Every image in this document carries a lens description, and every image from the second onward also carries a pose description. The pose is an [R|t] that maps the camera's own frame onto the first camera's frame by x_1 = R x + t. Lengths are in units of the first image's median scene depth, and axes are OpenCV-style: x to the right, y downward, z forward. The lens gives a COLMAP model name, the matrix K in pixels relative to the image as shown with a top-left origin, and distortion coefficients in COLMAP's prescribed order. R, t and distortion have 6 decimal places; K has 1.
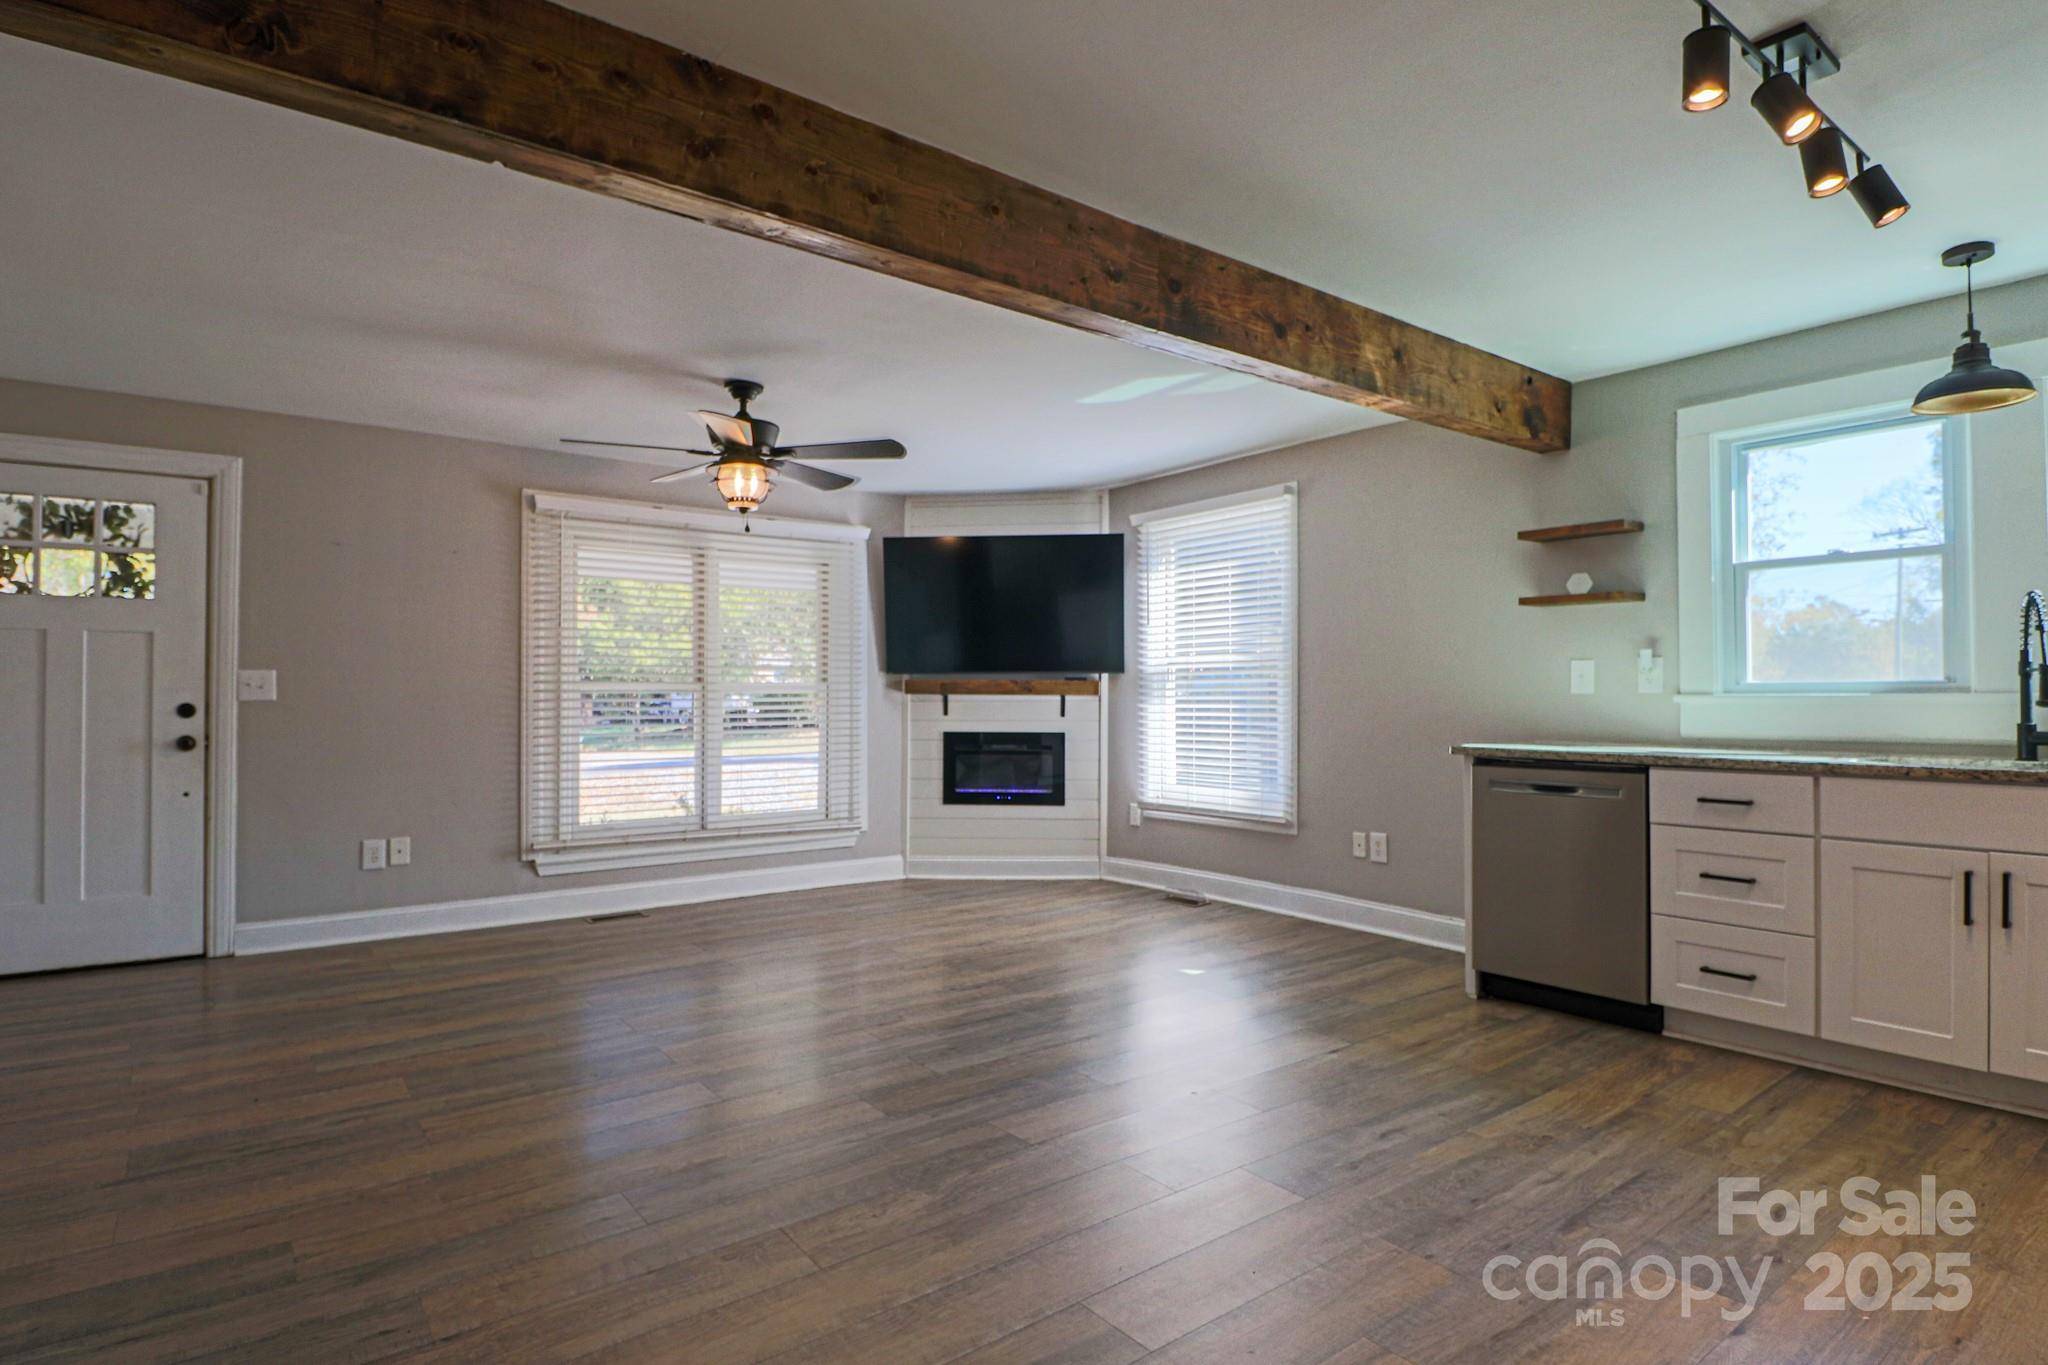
lens RADIAL K [[1067.3, 0, 1038.1], [0, 1067.3, 684.9], [0, 0, 1]] dist [-0.004313, -0.009713]
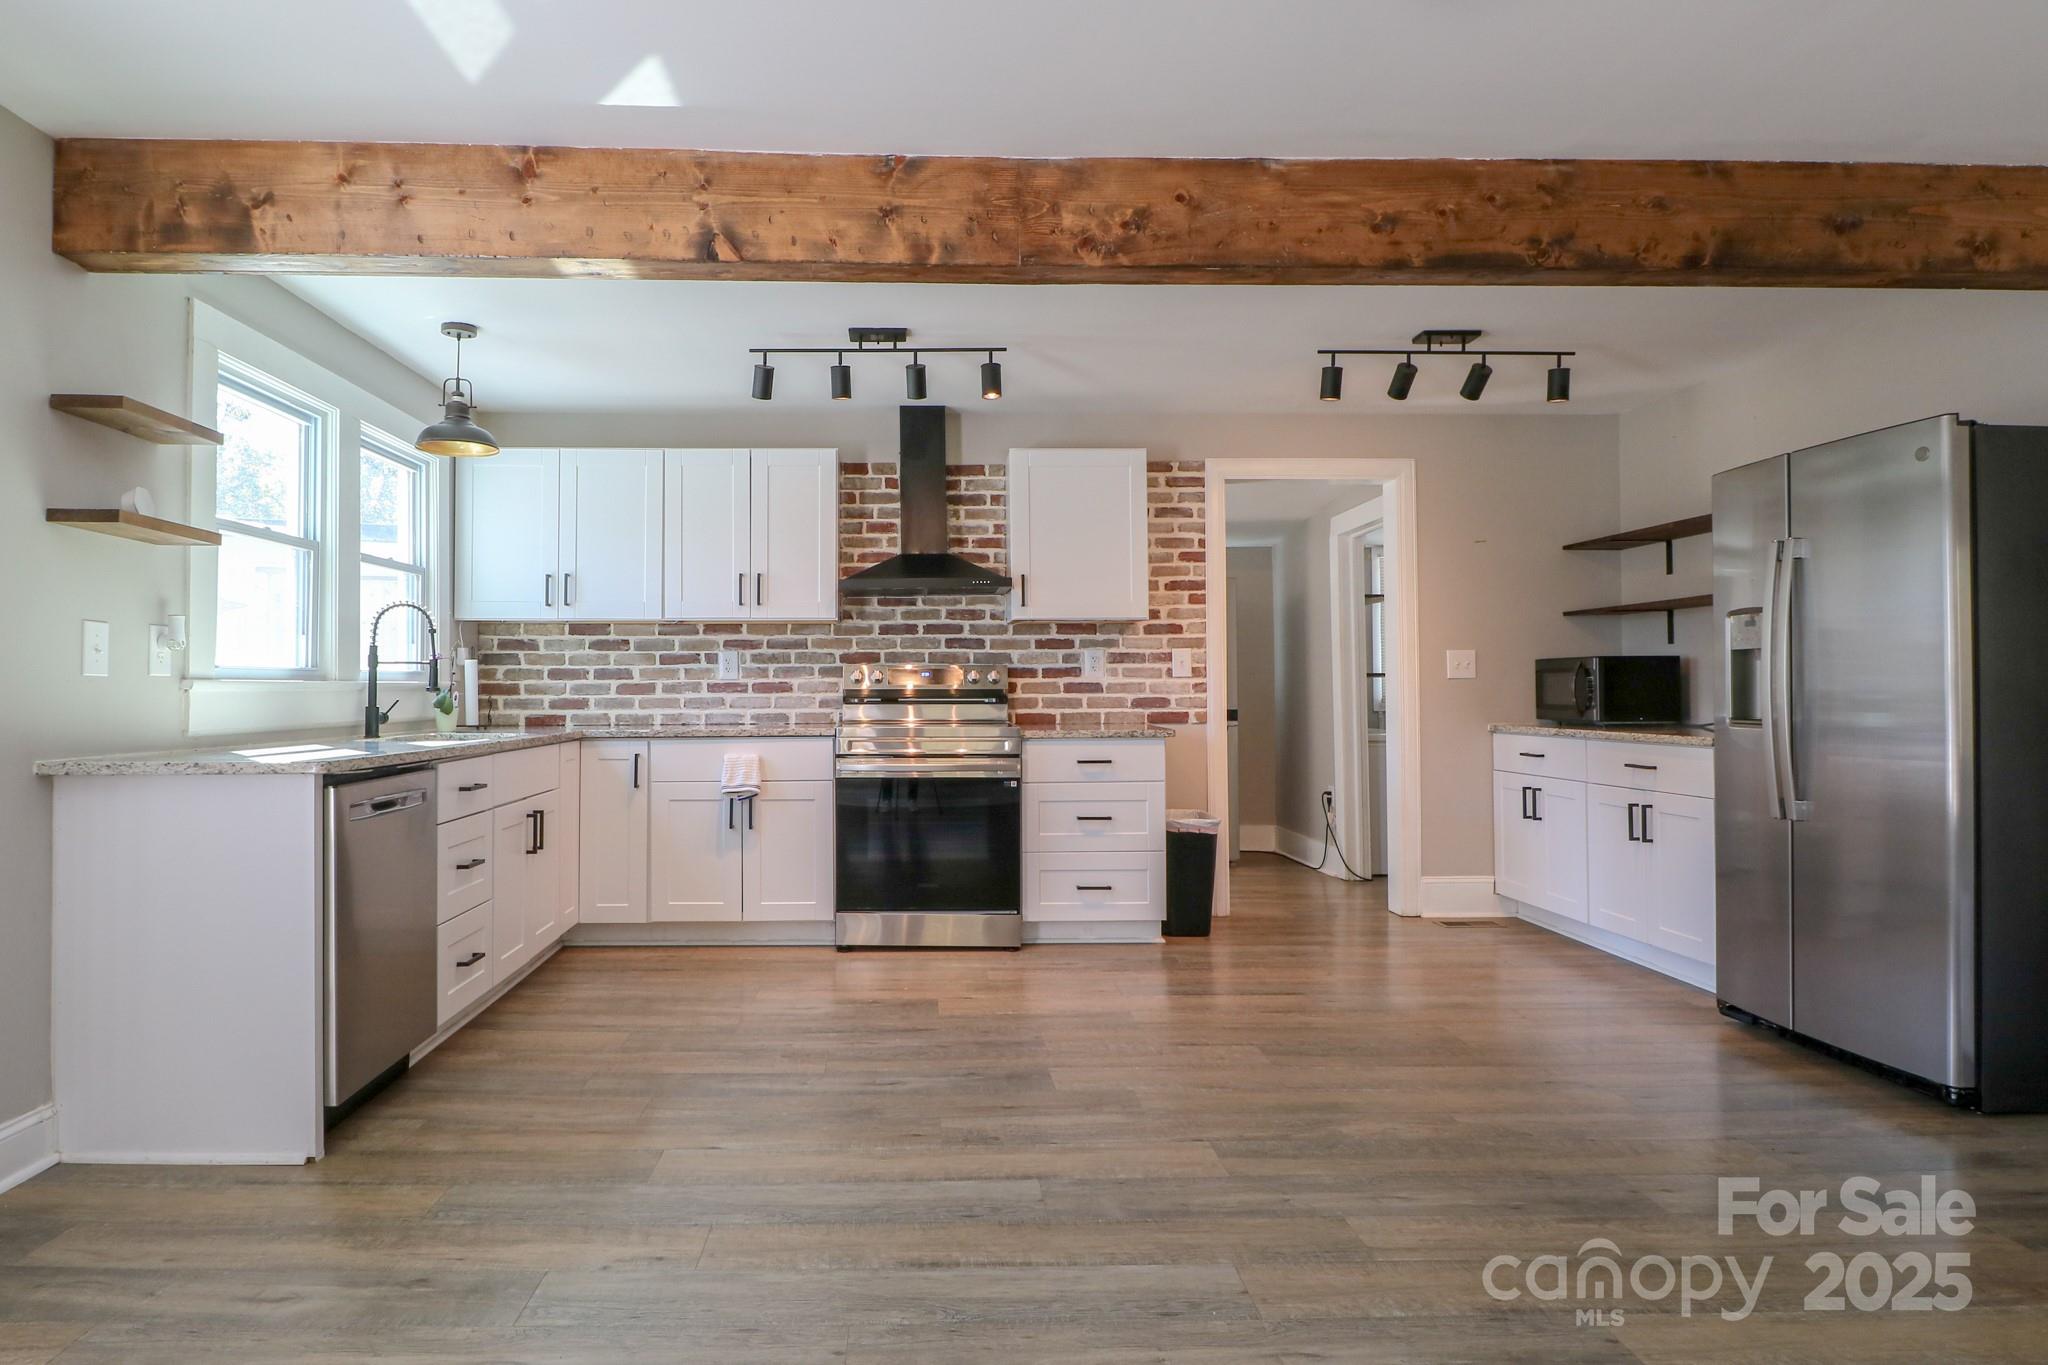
lens RADIAL K [[1177.9, 0, 929.4], [0, 1177.9, 664.4], [0, 0, 1]] dist [-0.003755, -0.010885]
pose [[-0.799670, 0.014225, 0.600272, -0.264044], [-0.005240, 0.999516, -0.030667, 0.018663], [-0.600417, -0.027669, -0.799208, 1.181562]]
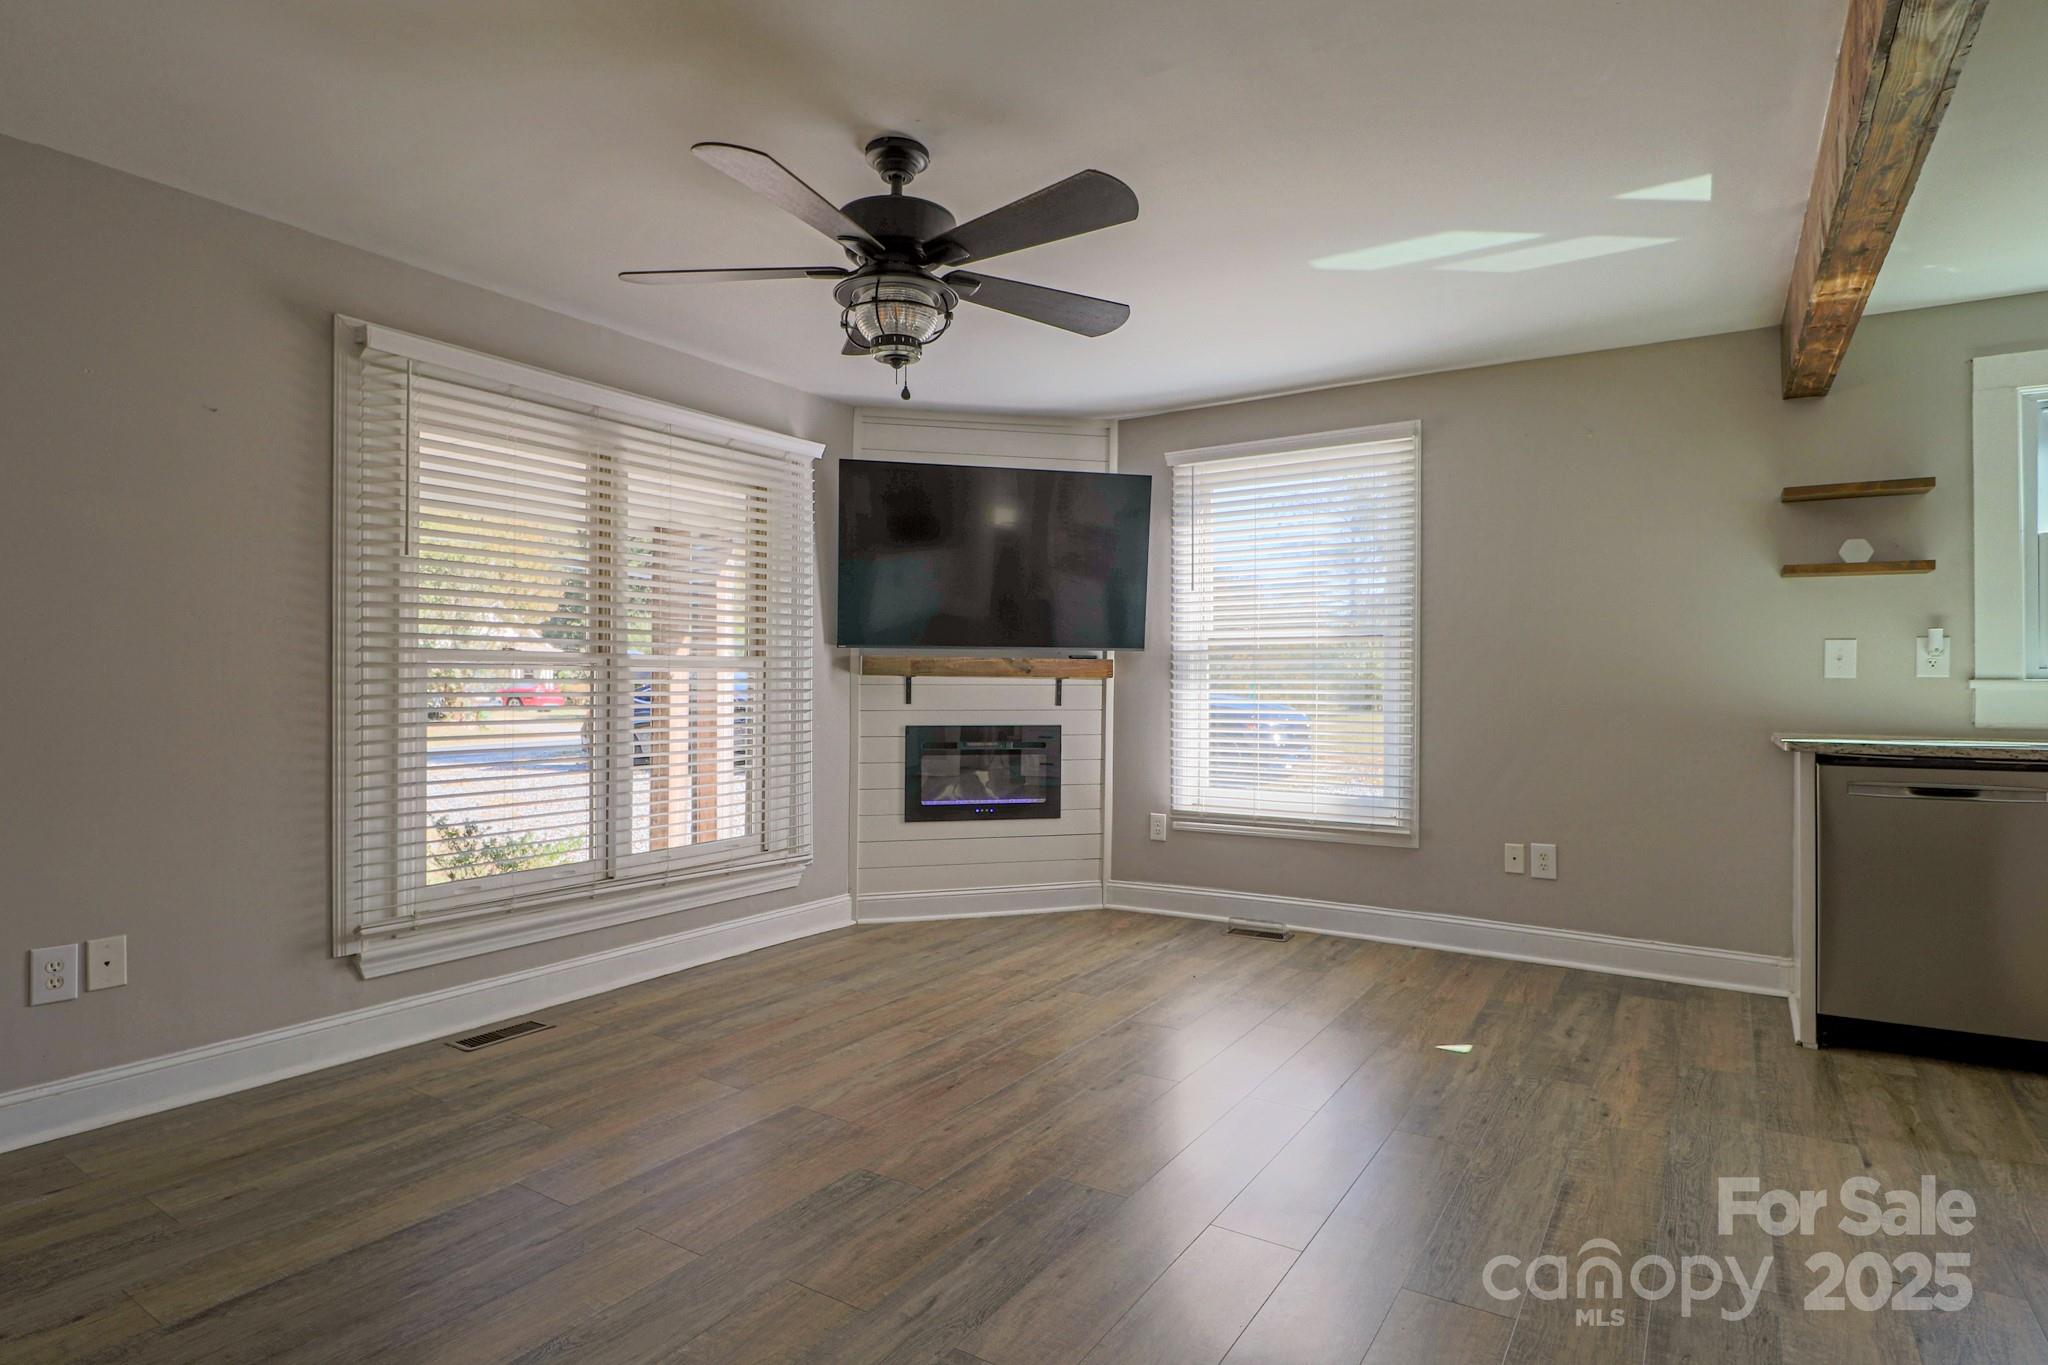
lens RADIAL K [[1067.3, 0, 1033.6], [0, 1067.3, 685.7], [0, 0, 1]] dist [-0.004313, -0.009713]
pose [[0.940575, 0.003332, 0.339570, -0.379871], [-0.007859, 0.999898, 0.011957, 0.008665], [-0.339495, -0.013915, 0.940505, 0.385661]]
